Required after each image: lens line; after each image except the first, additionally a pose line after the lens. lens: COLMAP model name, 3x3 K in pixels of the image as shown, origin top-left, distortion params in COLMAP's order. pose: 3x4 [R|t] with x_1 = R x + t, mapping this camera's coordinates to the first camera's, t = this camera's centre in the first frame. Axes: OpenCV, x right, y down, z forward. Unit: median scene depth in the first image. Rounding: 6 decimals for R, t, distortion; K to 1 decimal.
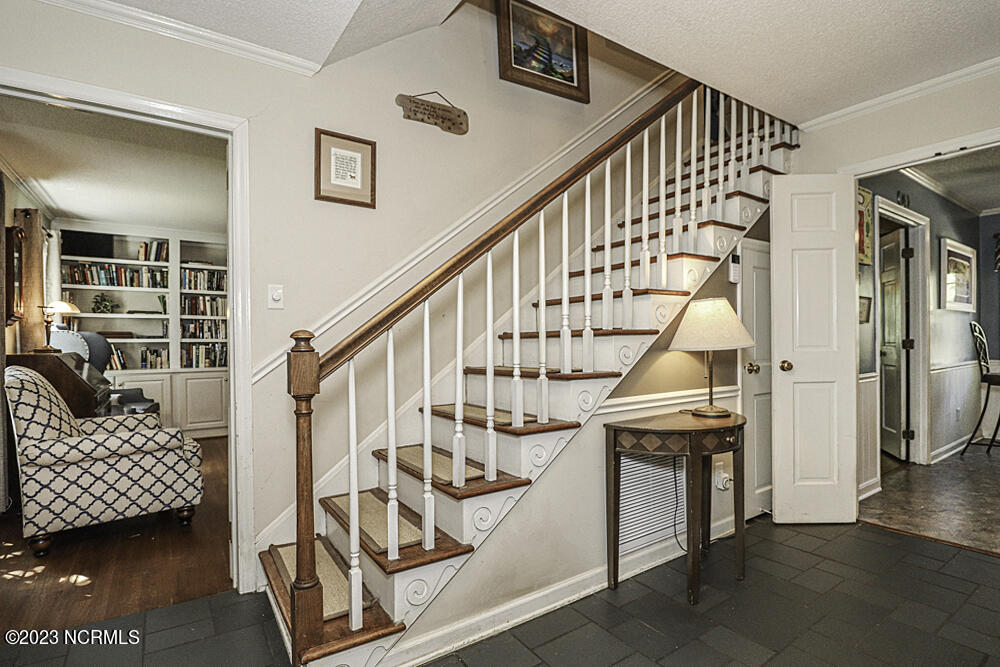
lens RADIAL K [[482.1, 0, 500.3], [0, 482.1, 349.3], [0, 0, 1]] dist [-0.005288, -0.000696]
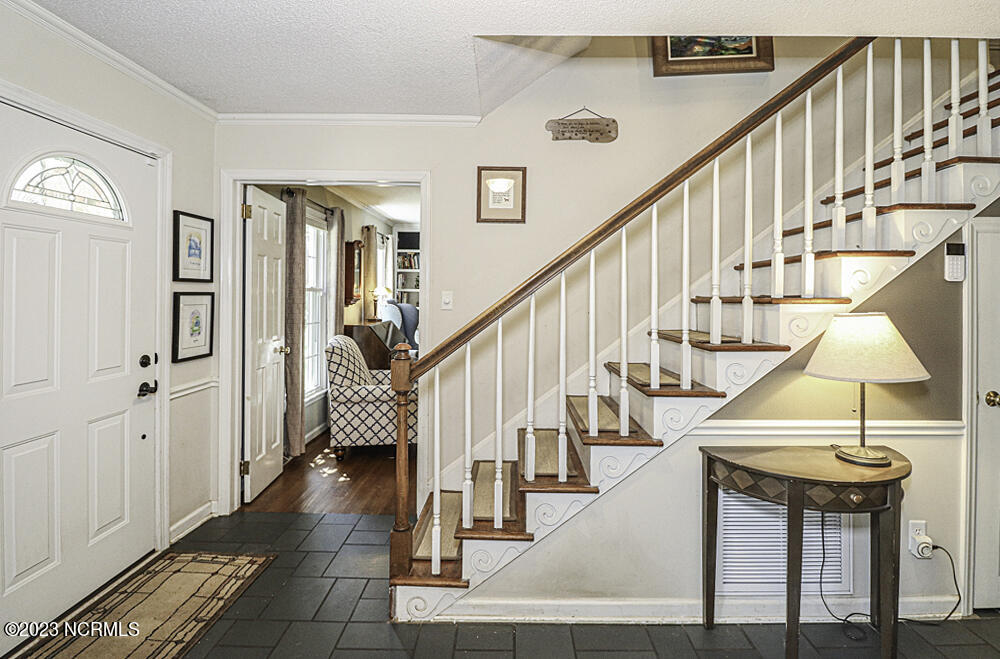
lens RADIAL K [[468.3, 0, 502.5], [0, 468.3, 298.5], [0, 0, 1]] dist [0.001628, -0.012213]
pose [[0.823859, 0.014217, -0.566617, 0.351049], [-0.023095, 0.999697, -0.008496, -0.098370], [0.566324, 0.020086, 0.823938, 0.028474]]
